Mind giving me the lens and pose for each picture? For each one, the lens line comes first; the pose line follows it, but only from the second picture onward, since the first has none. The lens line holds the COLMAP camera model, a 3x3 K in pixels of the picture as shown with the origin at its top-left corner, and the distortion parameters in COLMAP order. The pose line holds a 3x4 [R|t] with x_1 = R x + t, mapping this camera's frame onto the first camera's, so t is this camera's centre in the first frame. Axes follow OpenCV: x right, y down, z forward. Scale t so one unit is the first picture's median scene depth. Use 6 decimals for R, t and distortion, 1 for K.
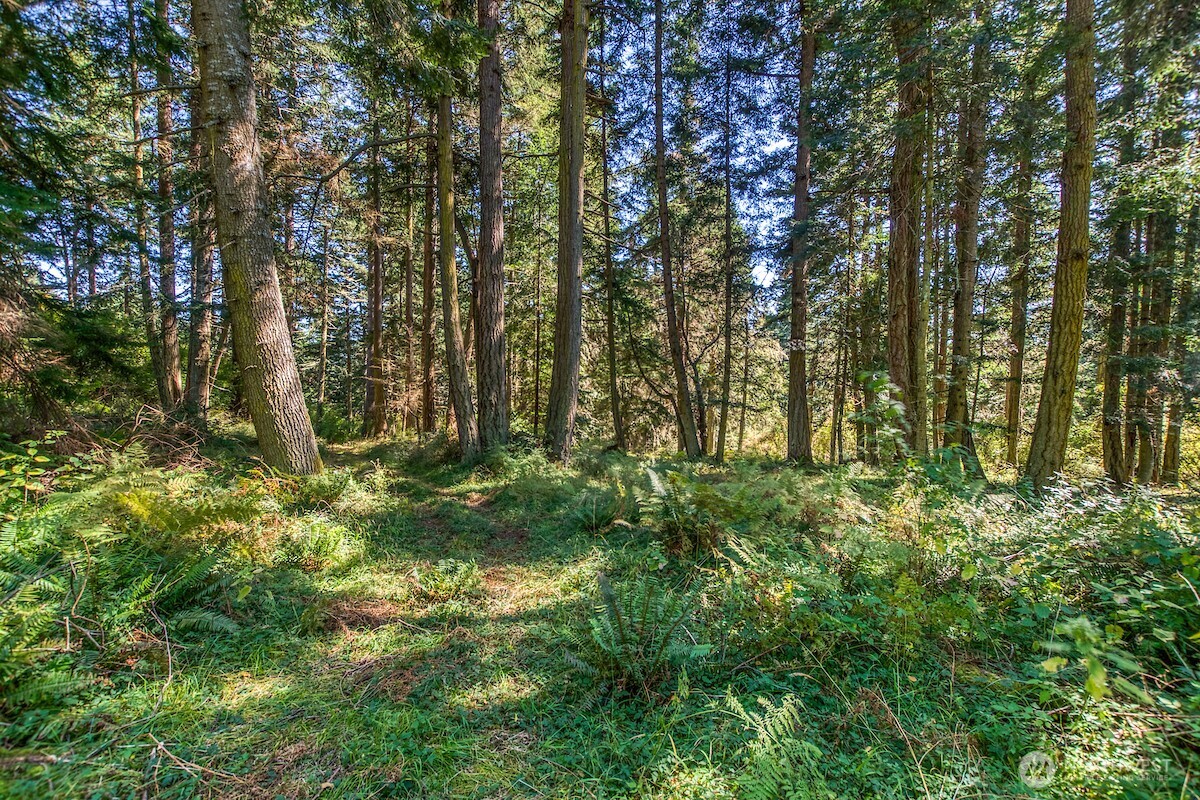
lens RADIAL K [[527.5, 0, 604.3], [0, 527.5, 394.4], [0, 0, 1]] dist [-0.019487, 0.000436]
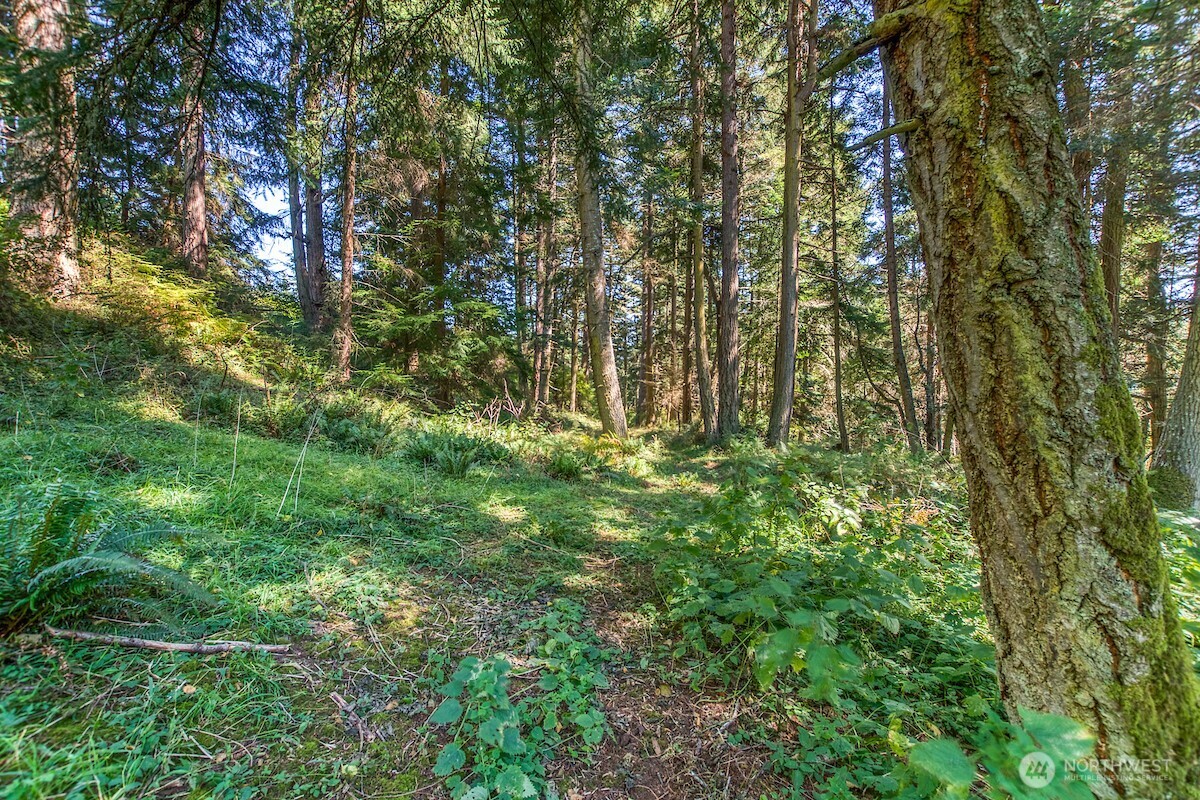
lens RADIAL K [[527.5, 0, 604.3], [0, 527.5, 394.4], [0, 0, 1]] dist [-0.019487, 0.000436]
pose [[0.885177, 0.020360, -0.464809, 0.106947], [-0.016956, 0.999790, 0.011504, -0.014967], [0.464946, -0.002301, 0.885336, -0.290418]]
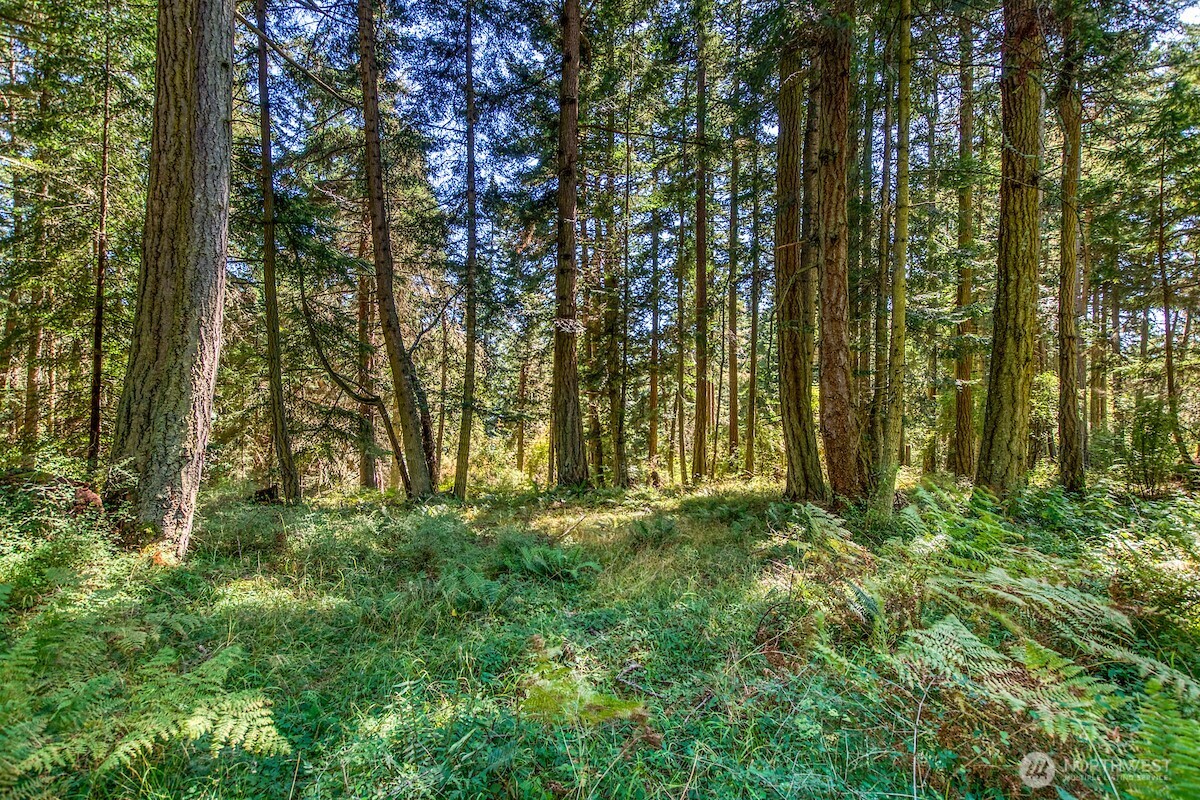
lens RADIAL K [[586.2, 0, 620.0], [0, 586.2, 397.5], [0, 0, 1]] dist [-0.023104, -0.000116]
pose [[0.825683, -0.003919, 0.564121, -0.031602], [0.021328, 0.999478, -0.024273, 0.029455], [-0.563731, 0.032074, 0.825335, 0.335968]]
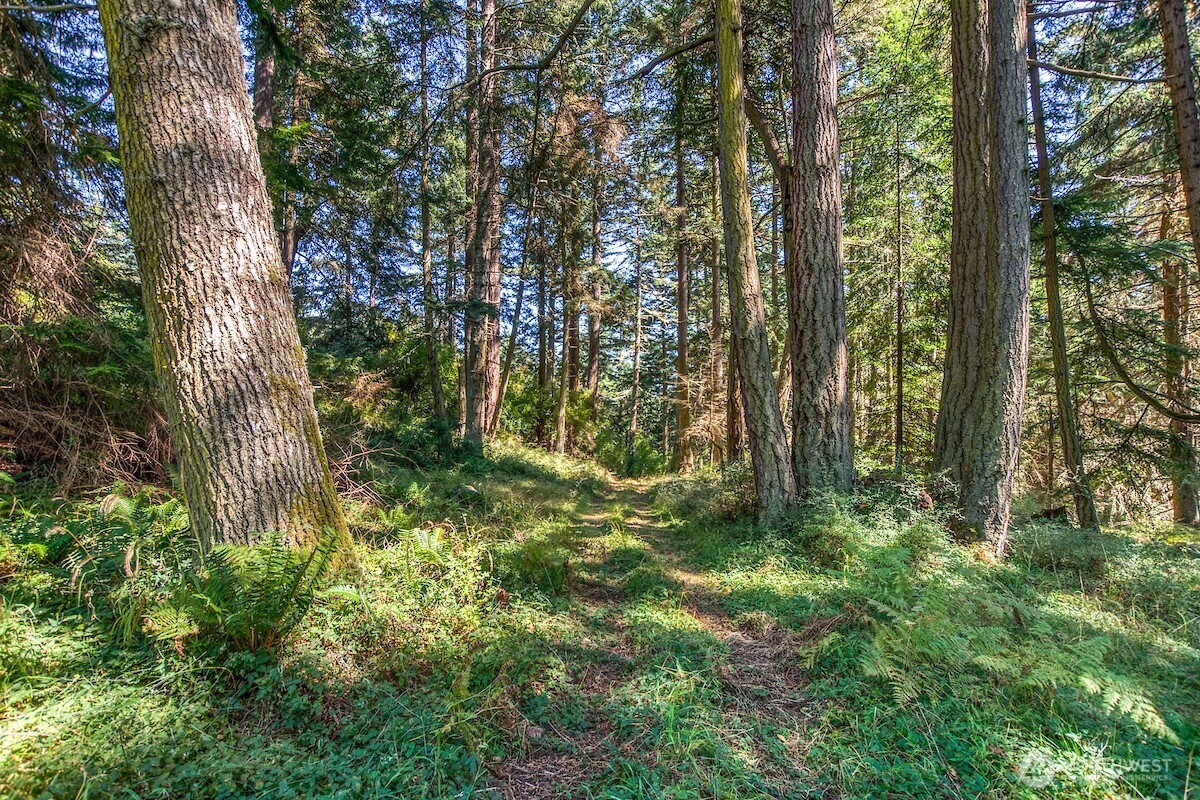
lens RADIAL K [[578.9, 0, 581.3], [0, 578.9, 388.8], [0, 0, 1]] dist [-0.011421, 0.000077]
pose [[0.817789, -0.023681, -0.575030, -0.053899], [-0.015751, 0.997858, -0.063495, 0.024208], [0.575302, 0.060983, 0.815665, 0.282582]]
